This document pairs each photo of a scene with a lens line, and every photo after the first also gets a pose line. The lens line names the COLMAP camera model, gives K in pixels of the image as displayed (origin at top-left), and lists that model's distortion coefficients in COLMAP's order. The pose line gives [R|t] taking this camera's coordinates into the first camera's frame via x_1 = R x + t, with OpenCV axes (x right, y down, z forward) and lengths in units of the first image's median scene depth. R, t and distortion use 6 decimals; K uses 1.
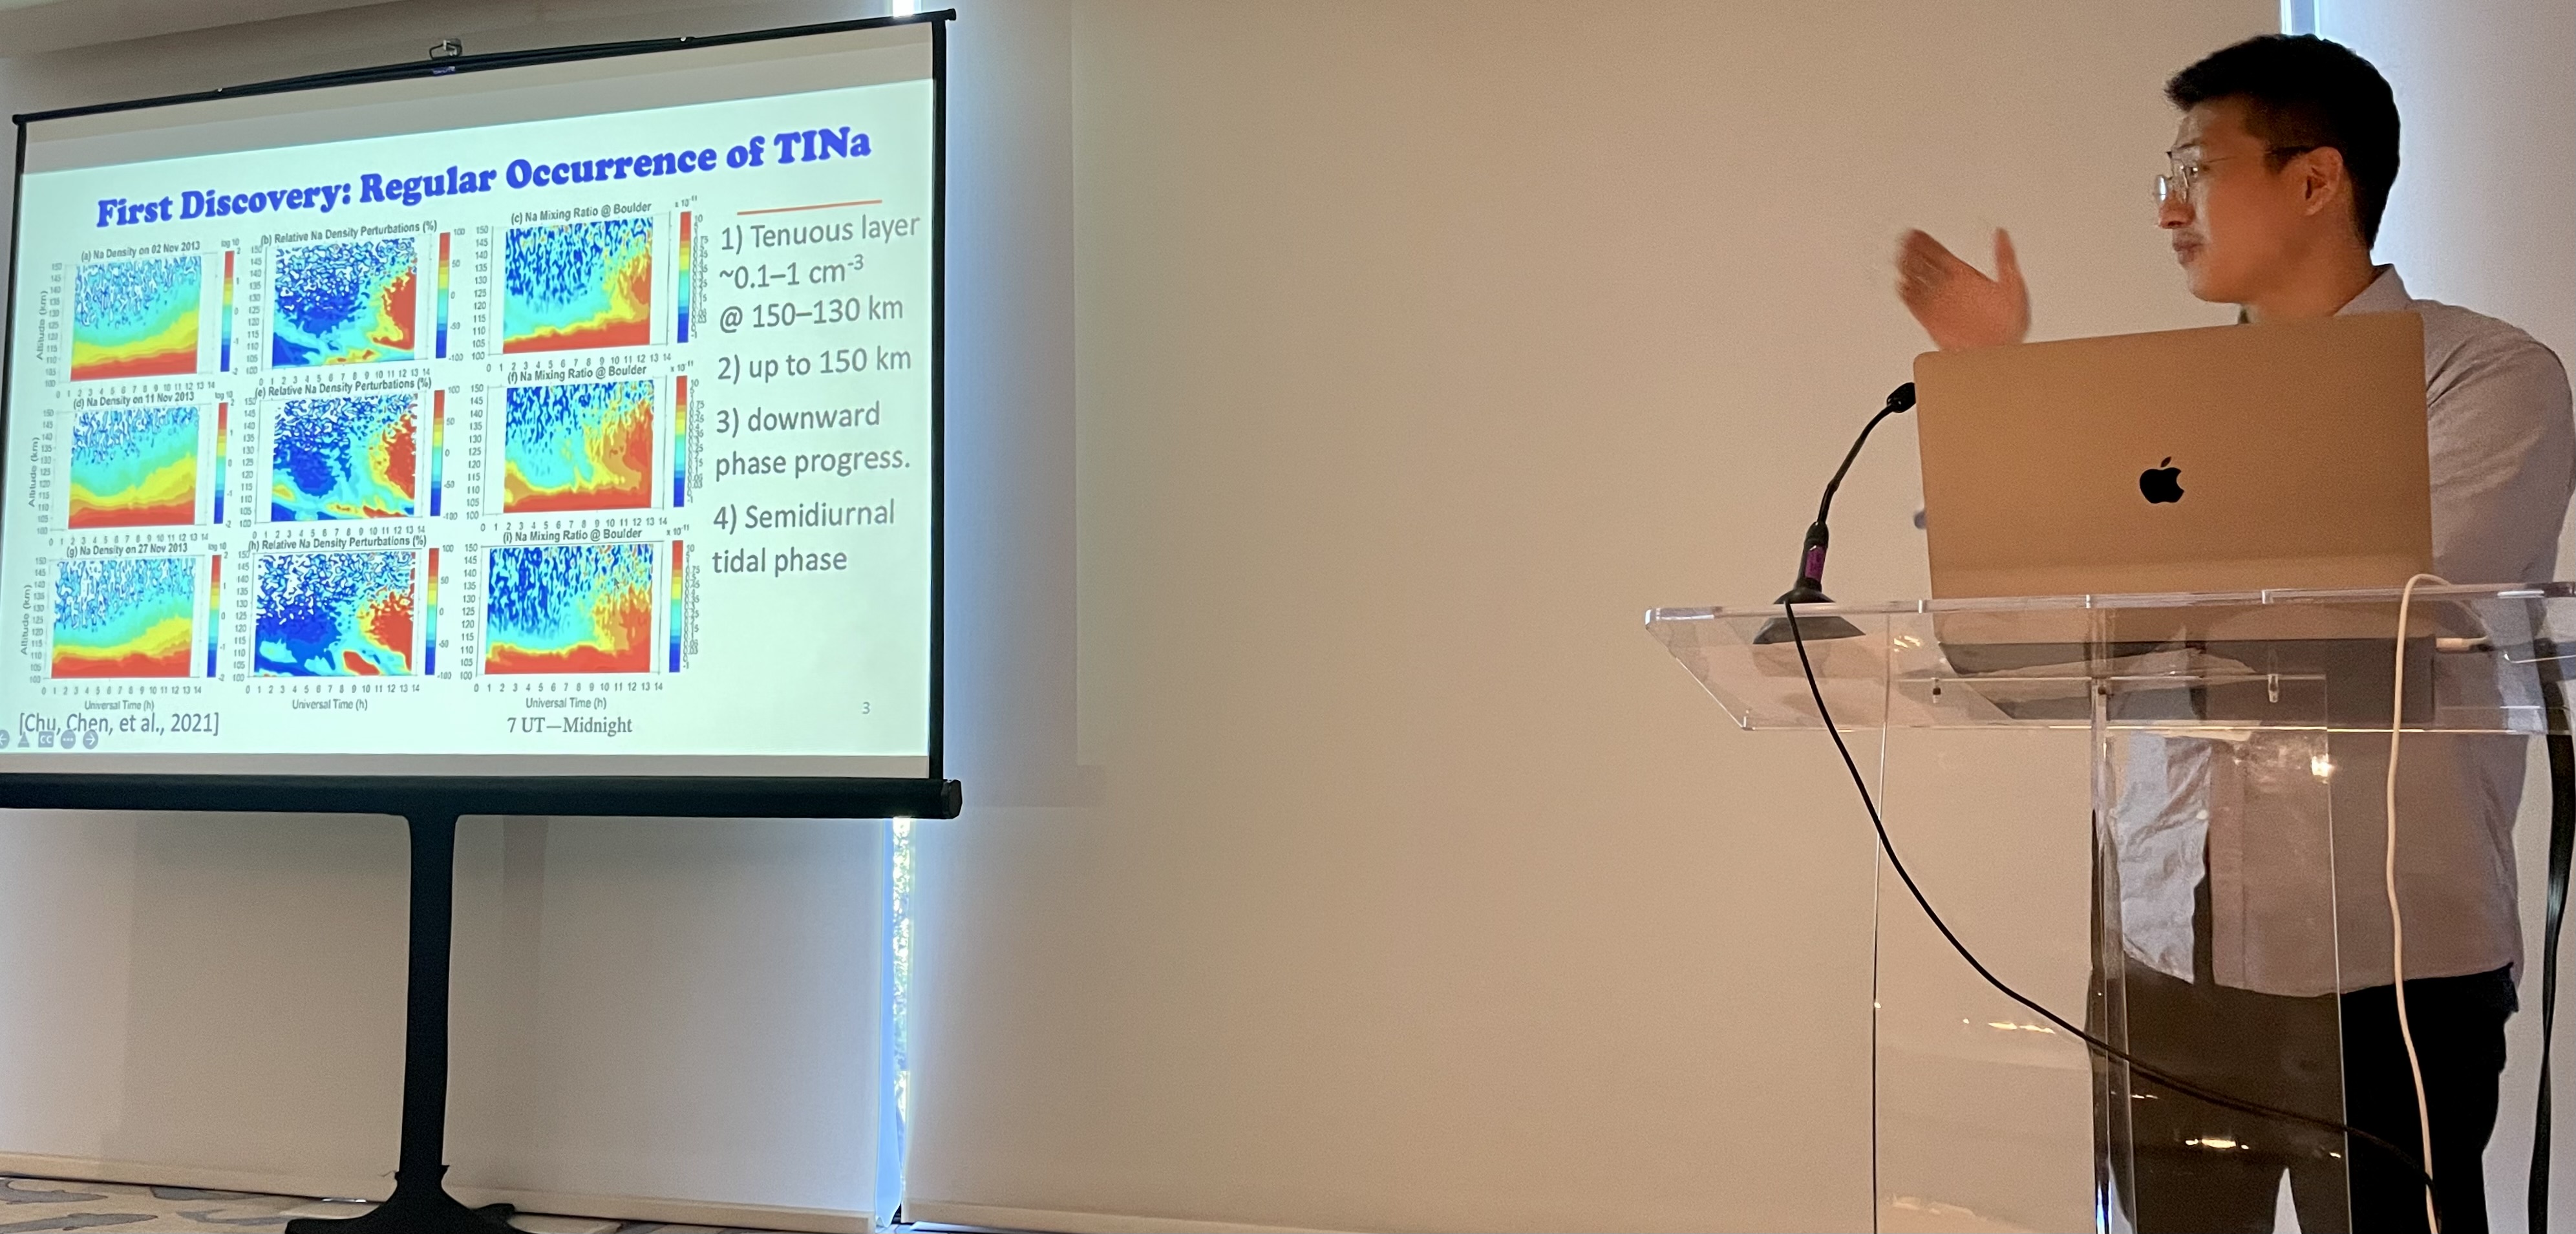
lens RADIAL K [[2059.1, 0, 1288.0], [0, 2059.1, 617.0], [0, 0, 1]] dist [0.096442, -0.138314]
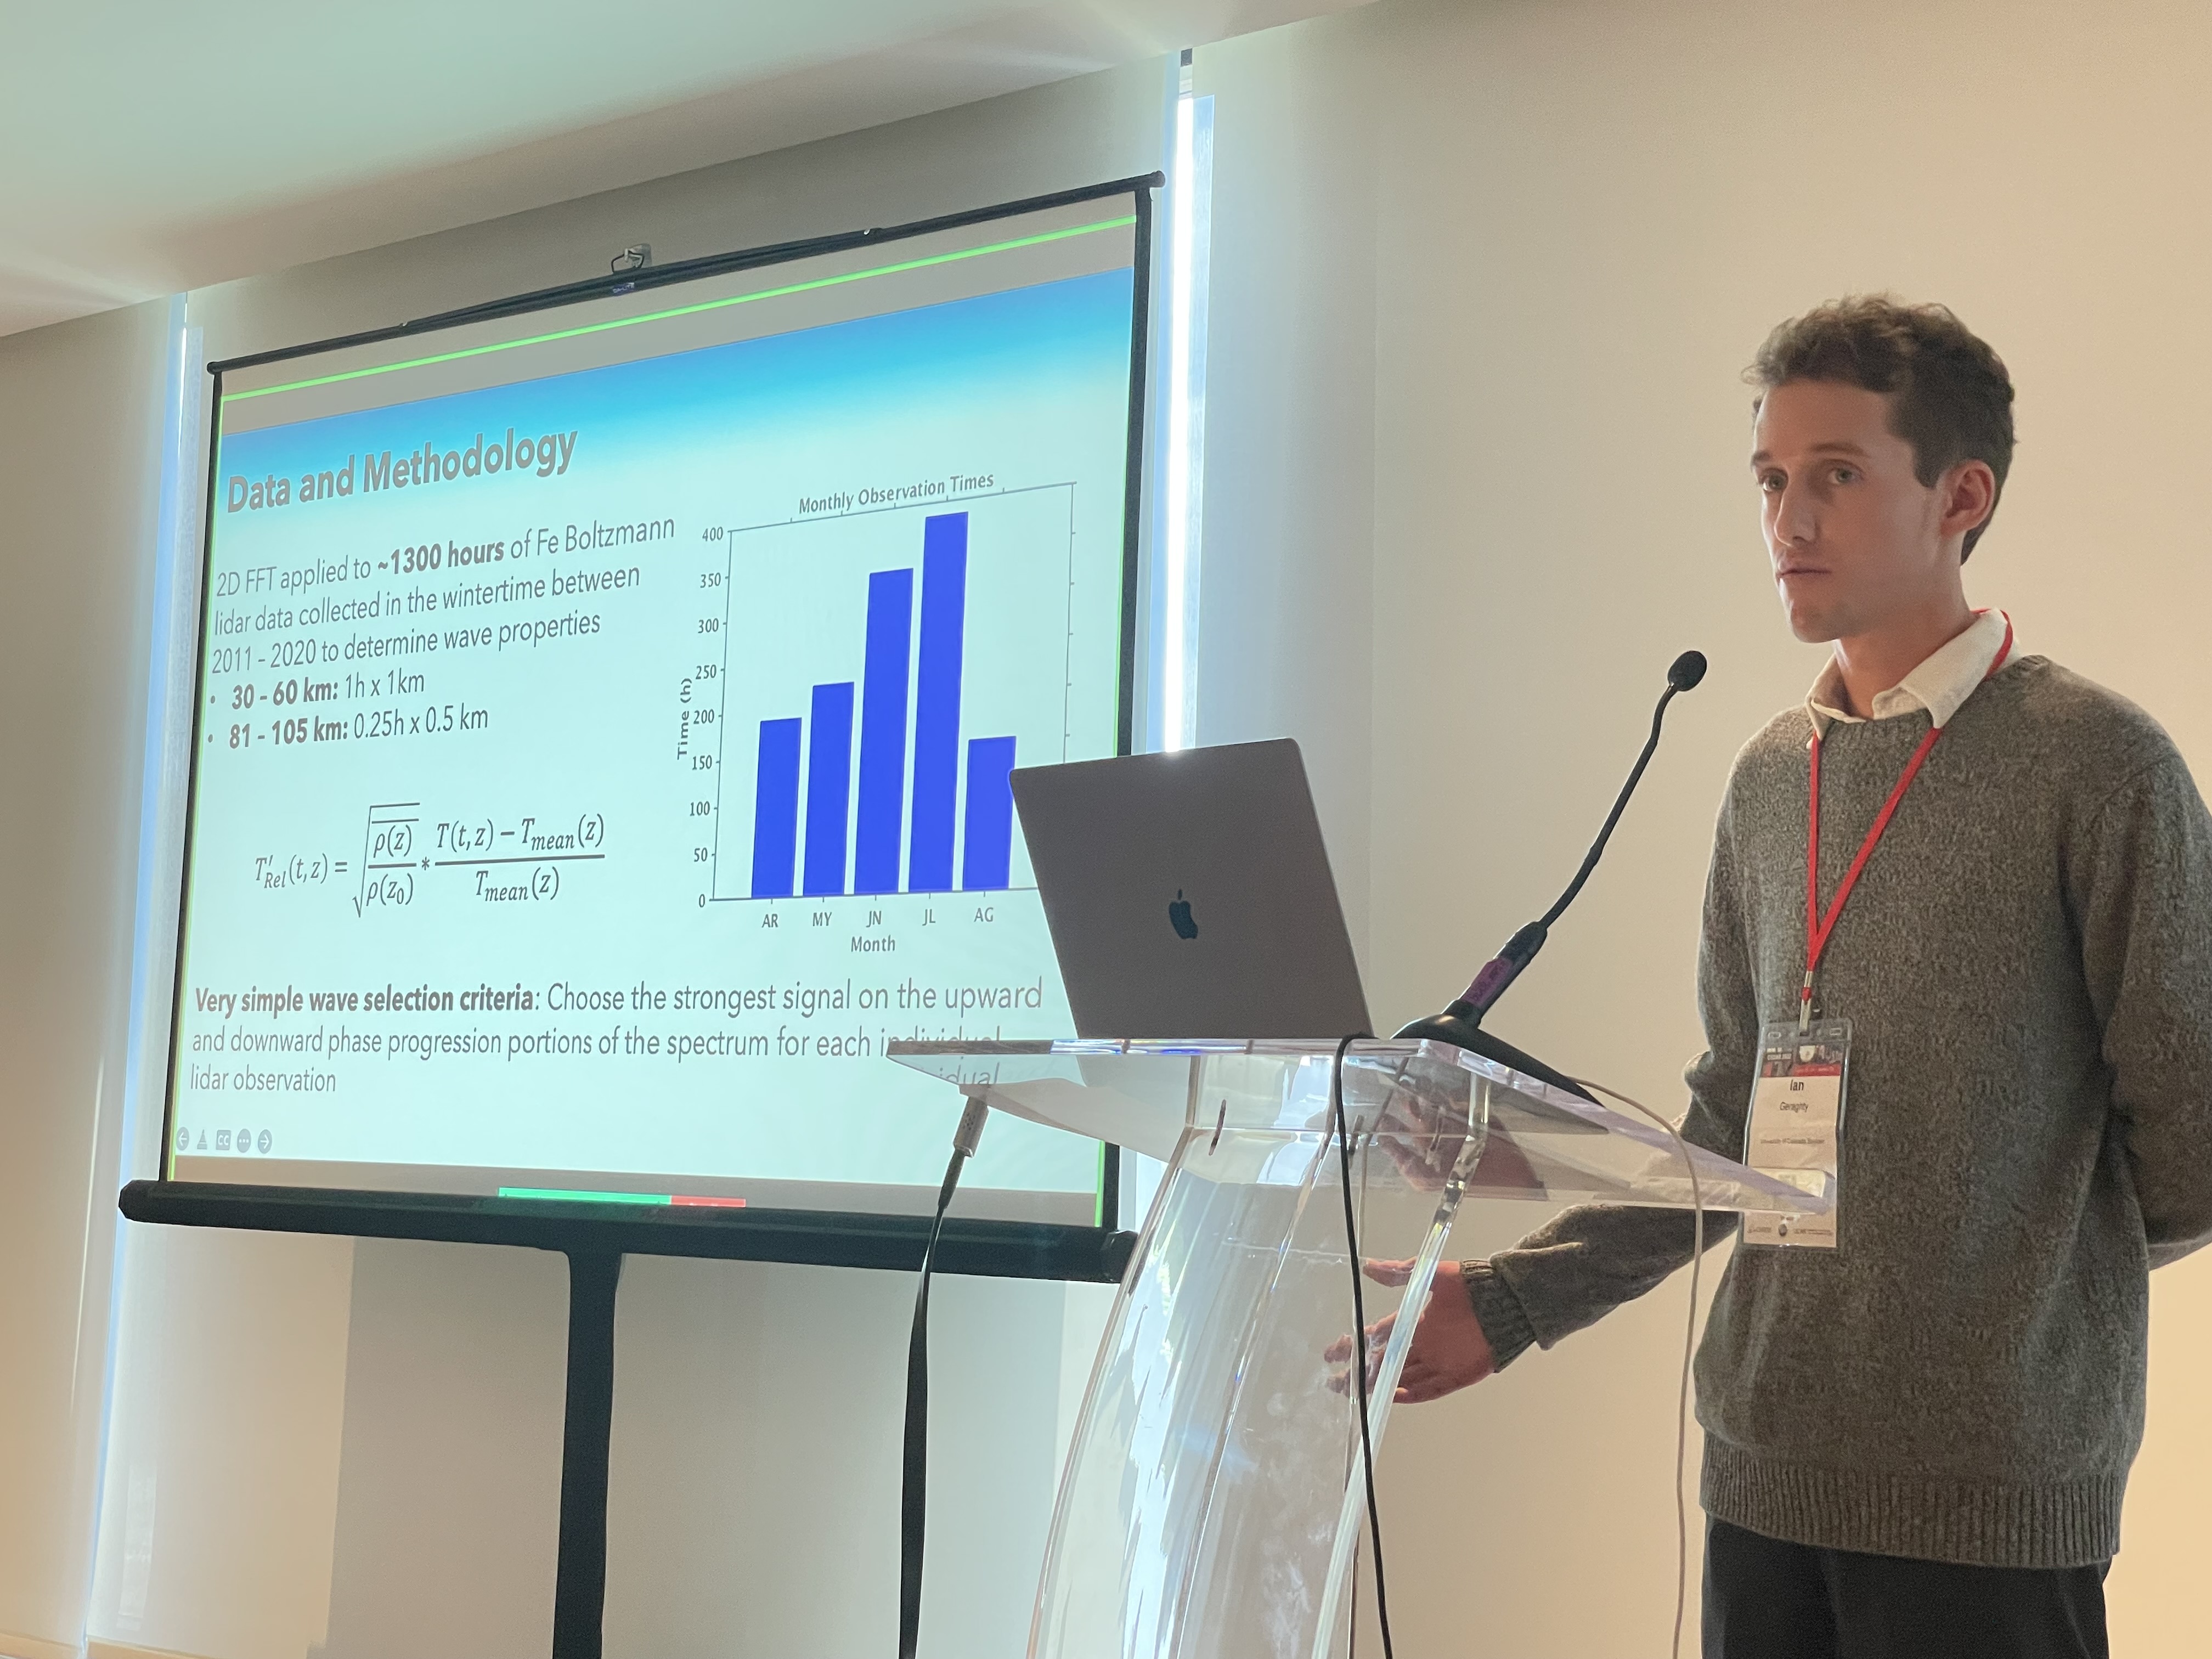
lens RADIAL K [[3513.1, 0, 1106.0], [0, 3513.1, 829.5], [0, 0, 1]] dist [-0.017278, 1.362964]
pose [[0.918729, -0.009015, -0.394787, 0.273449], [-0.006592, 0.999250, -0.038157, -0.011854], [0.394834, 0.037658, 0.917980, -0.120704]]
